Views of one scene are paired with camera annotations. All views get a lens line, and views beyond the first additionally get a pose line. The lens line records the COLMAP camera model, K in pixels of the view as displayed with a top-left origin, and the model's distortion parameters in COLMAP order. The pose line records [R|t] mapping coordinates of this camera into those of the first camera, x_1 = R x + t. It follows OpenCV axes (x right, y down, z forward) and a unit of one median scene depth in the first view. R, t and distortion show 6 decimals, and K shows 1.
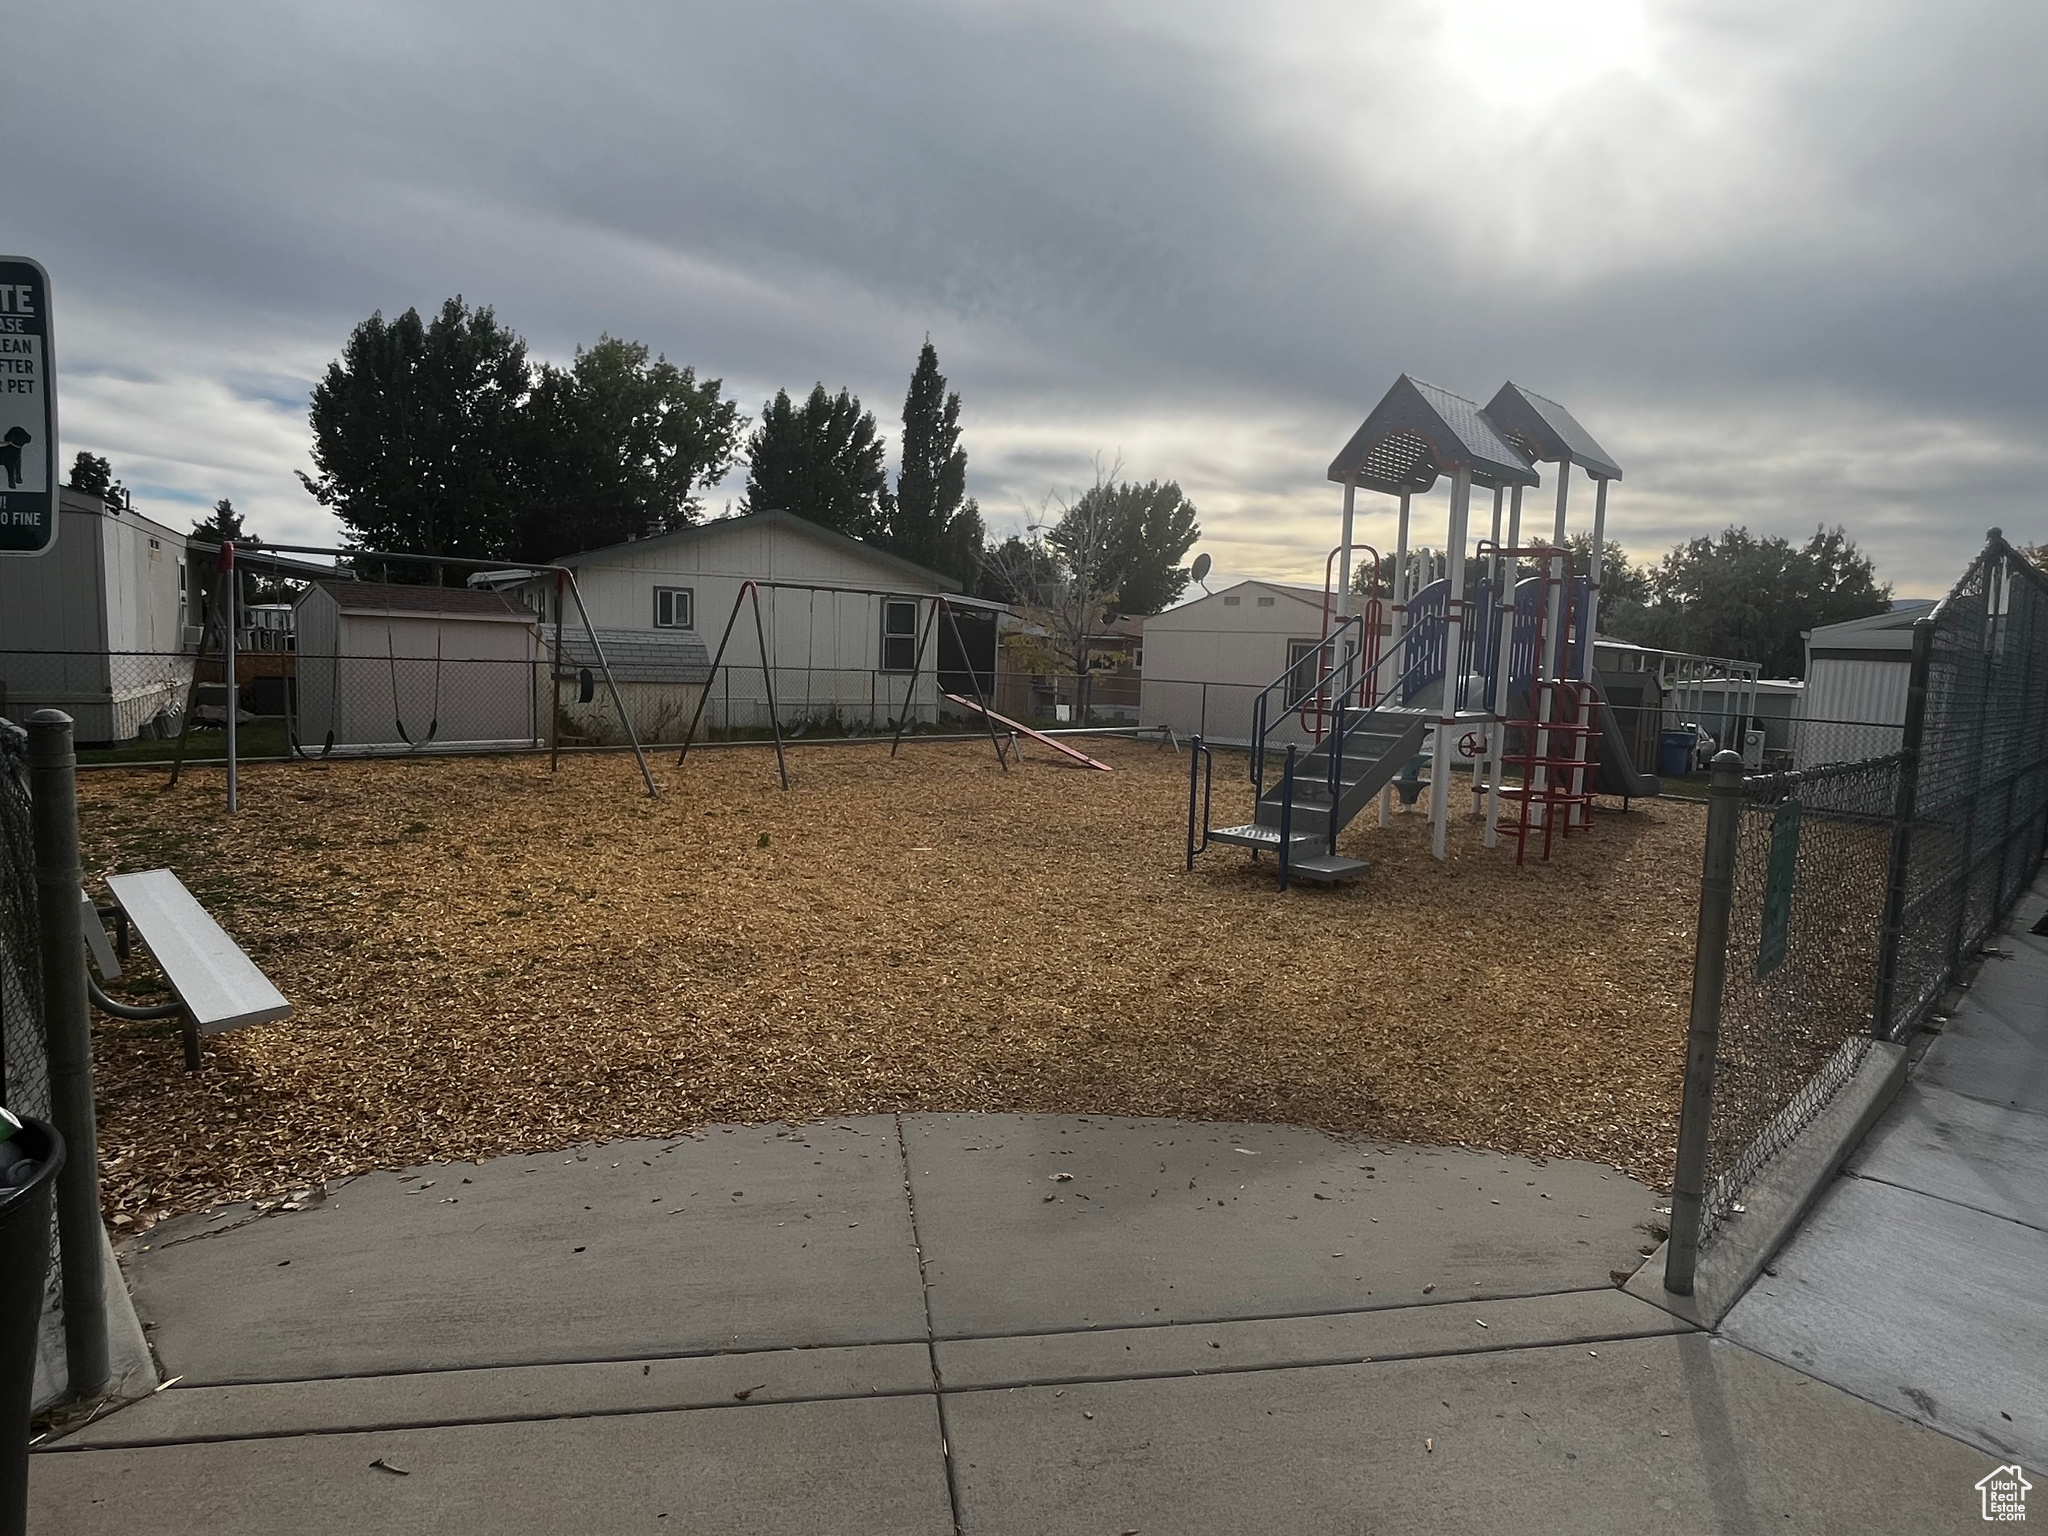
lens RADIAL K [[1130.0, 0, 1042.0], [0, 1130.0, 771.4], [0, 0, 1]] dist [-0.006121, -0.002306]
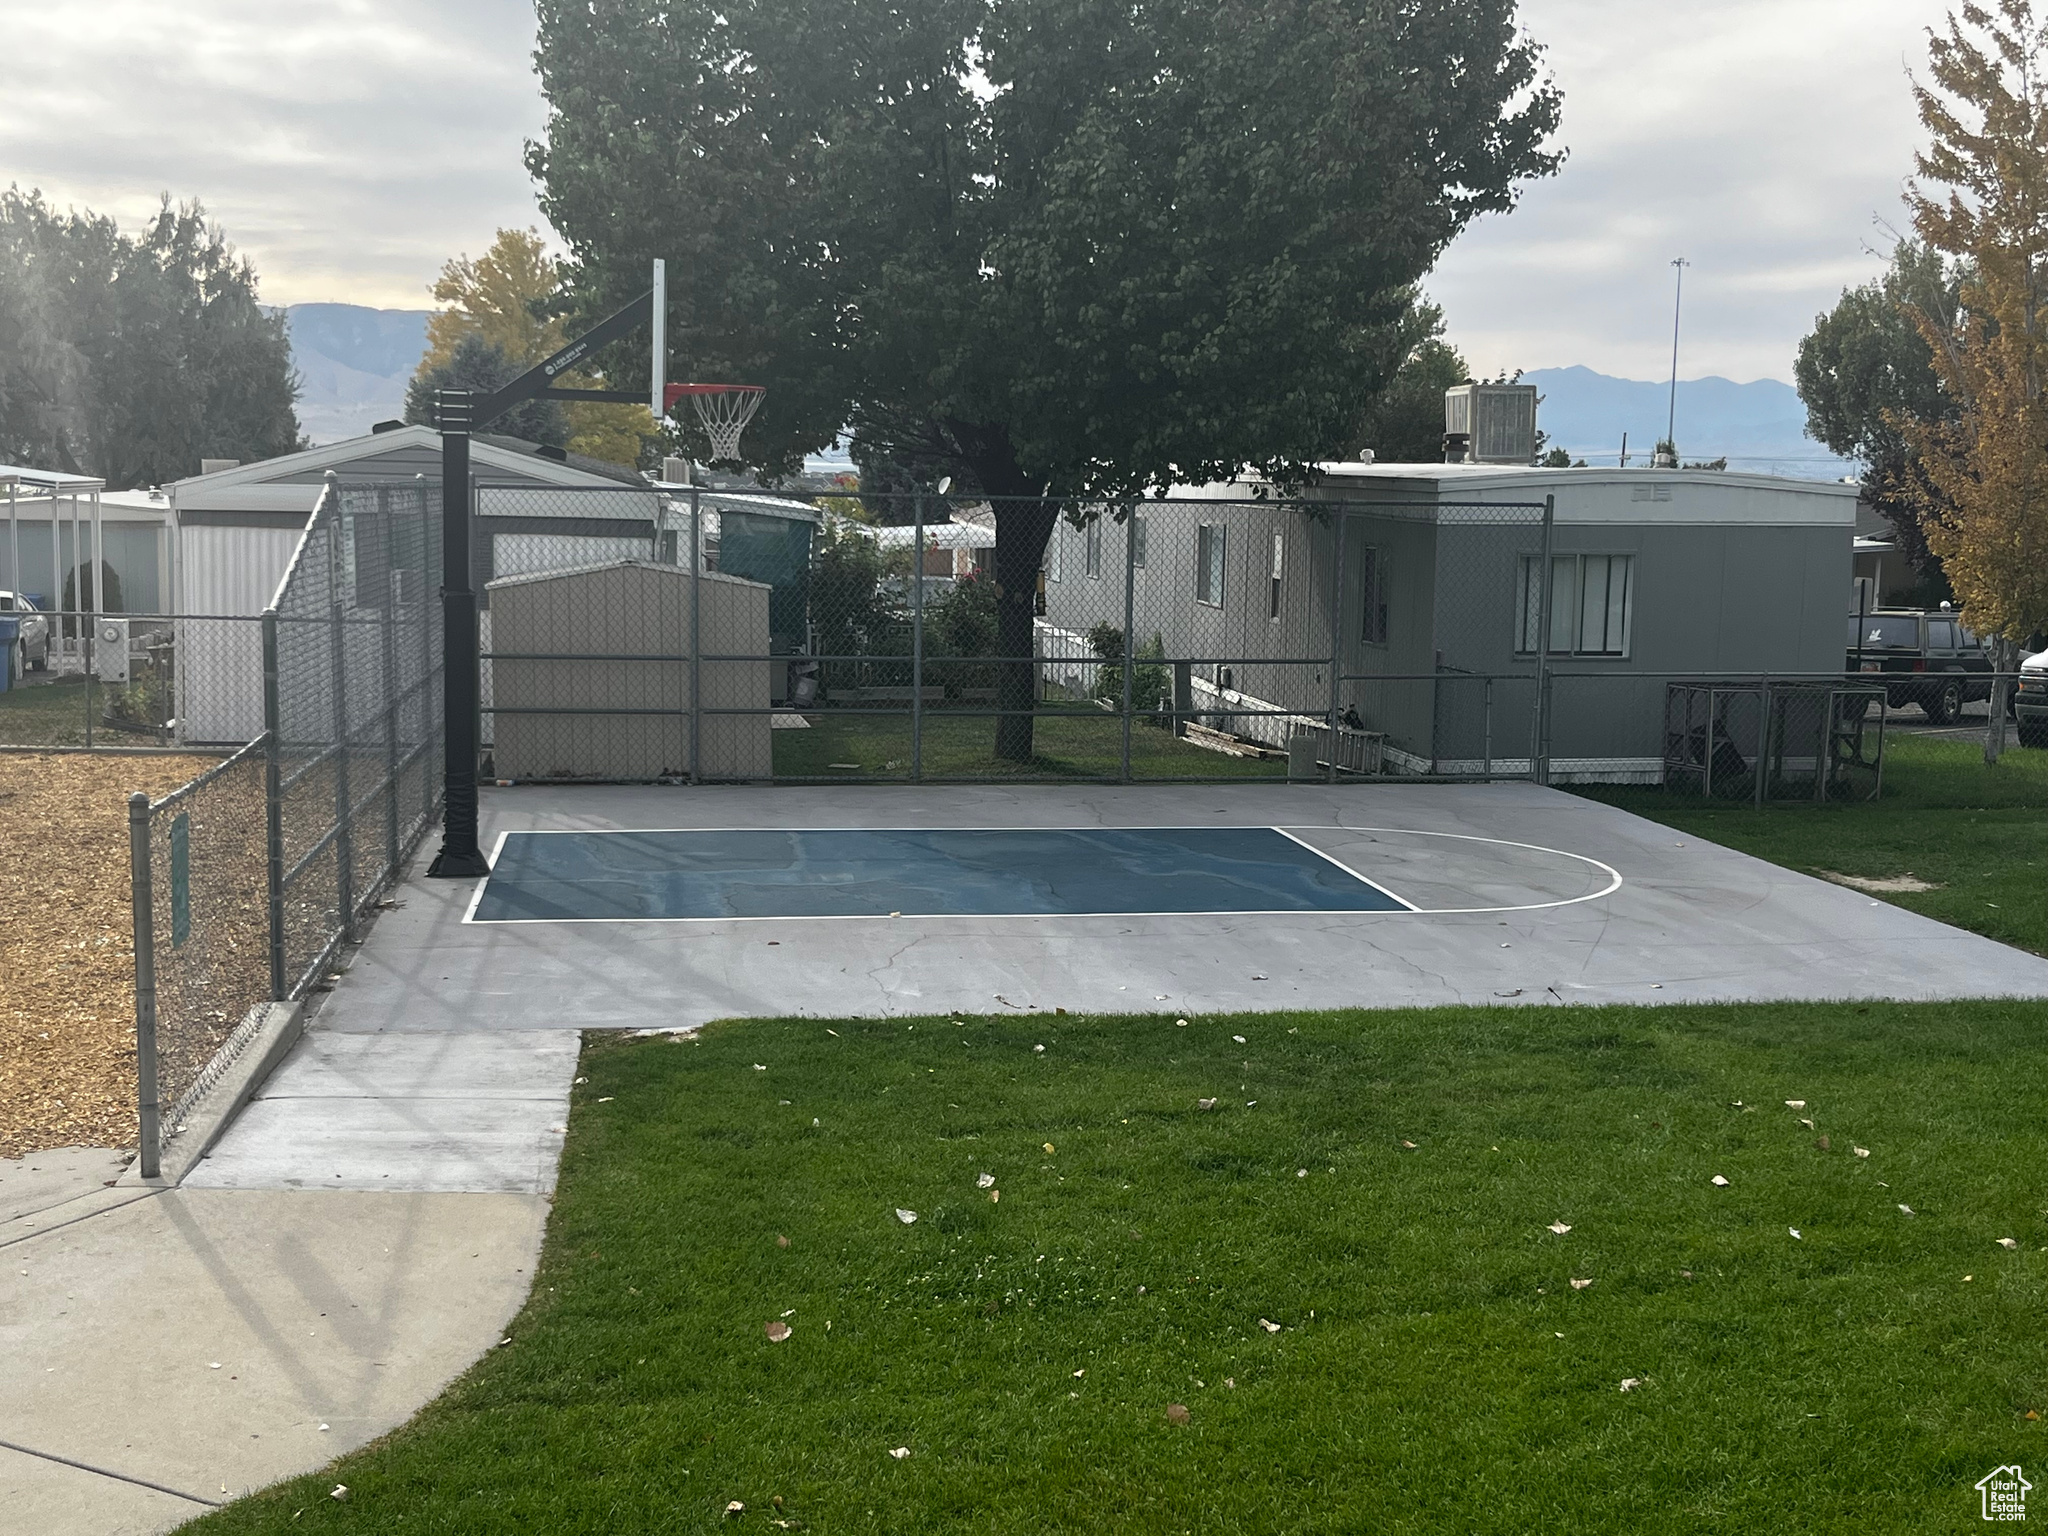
lens RADIAL K [[2440.9, 0, 1026.7], [0, 2440.9, 770.8], [0, 0, 1]] dist [0.005073, 0.000000]
pose [[0.599456, -0.122072, 0.791044, -0.661060], [0.086299, 0.992398, 0.087747, -0.125816], [-0.795742, 0.015666, 0.605433, -1.009341]]
